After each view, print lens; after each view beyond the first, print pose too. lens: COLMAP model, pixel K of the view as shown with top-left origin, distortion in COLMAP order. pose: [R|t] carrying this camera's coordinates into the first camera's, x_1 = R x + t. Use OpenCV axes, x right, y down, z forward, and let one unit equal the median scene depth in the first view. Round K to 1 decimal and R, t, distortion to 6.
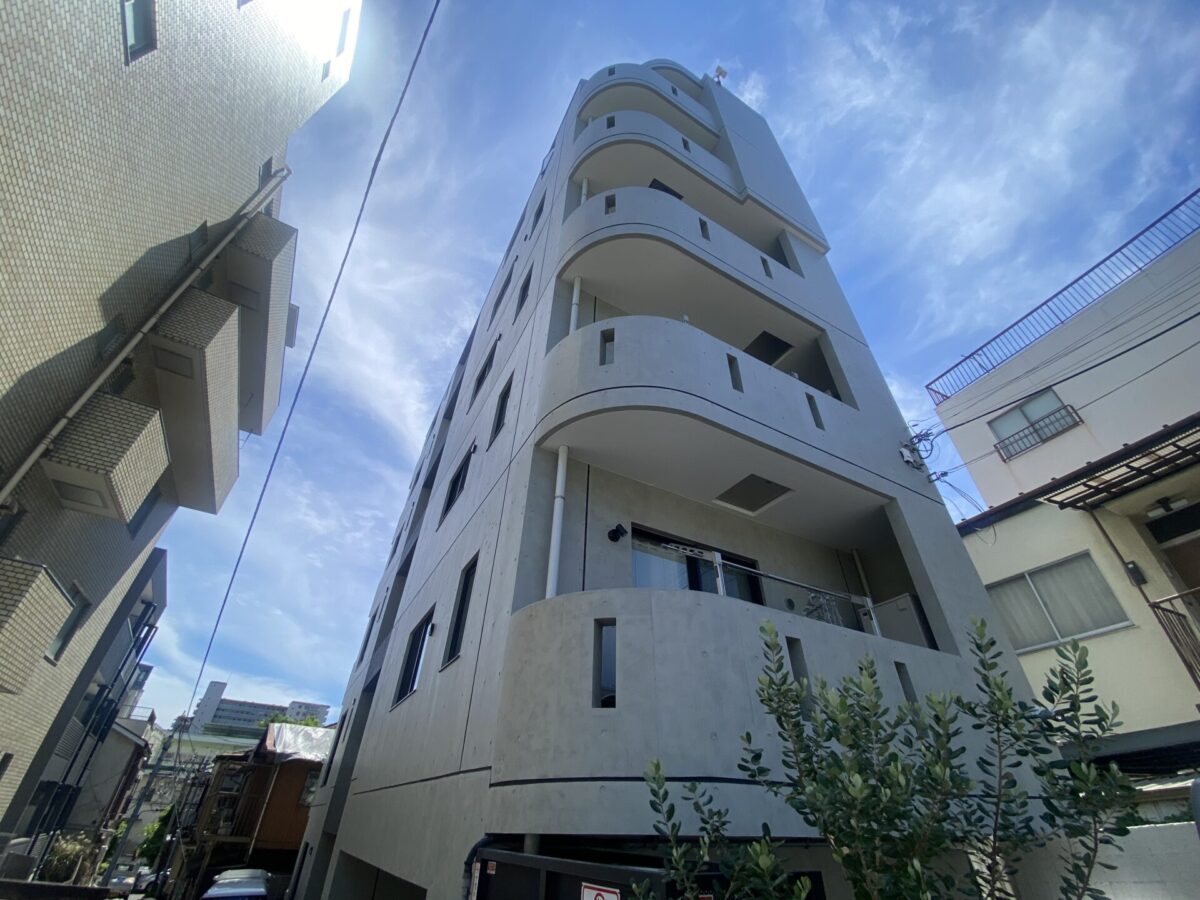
lens RADIAL K [[492.7, 0, 596.9], [0, 492.7, 447.7], [0, 0, 1]] dist [0.002509, -0.006706]
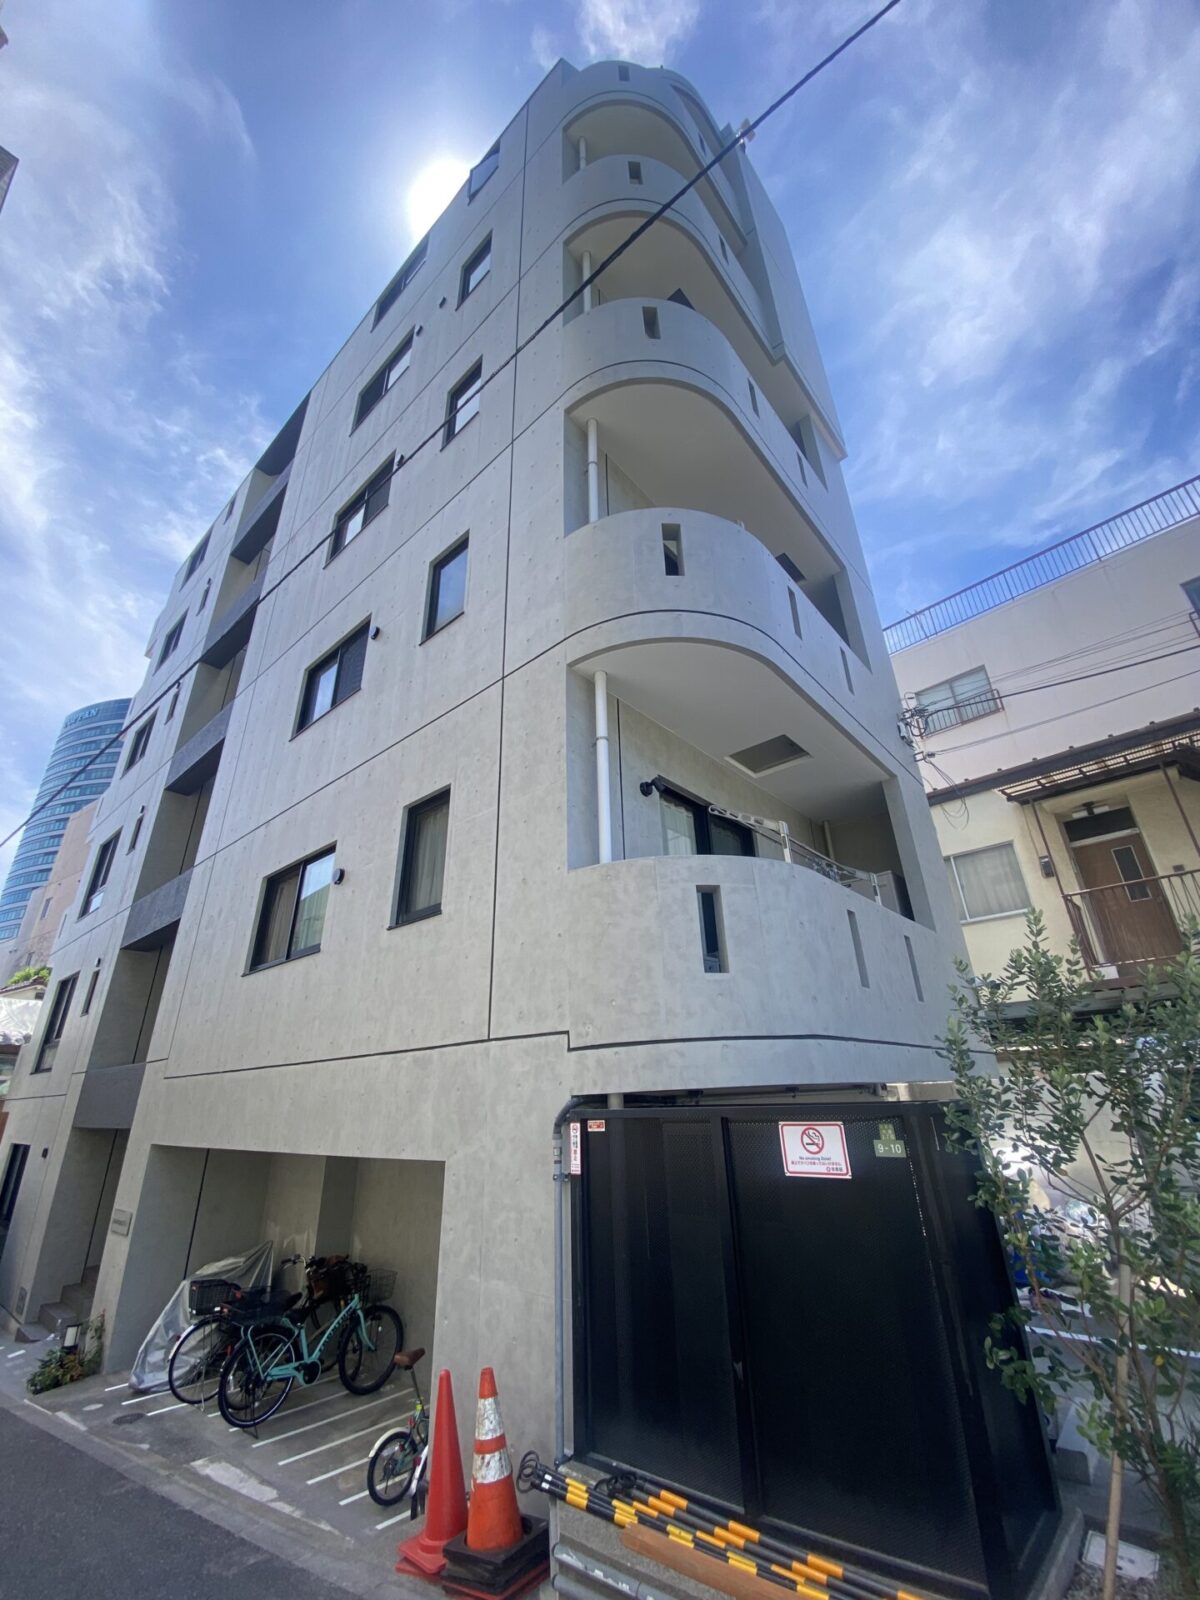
lens RADIAL K [[657.0, 0, 605.7], [0, 657.0, 807.0], [0, 0, 1]] dist [0.002509, -0.006706]
pose [[0.941597, 0.090333, 0.324400, -0.313043], [-0.163341, 0.964950, 0.205406, -0.008593], [-0.294475, -0.246397, 0.923349, -0.024137]]
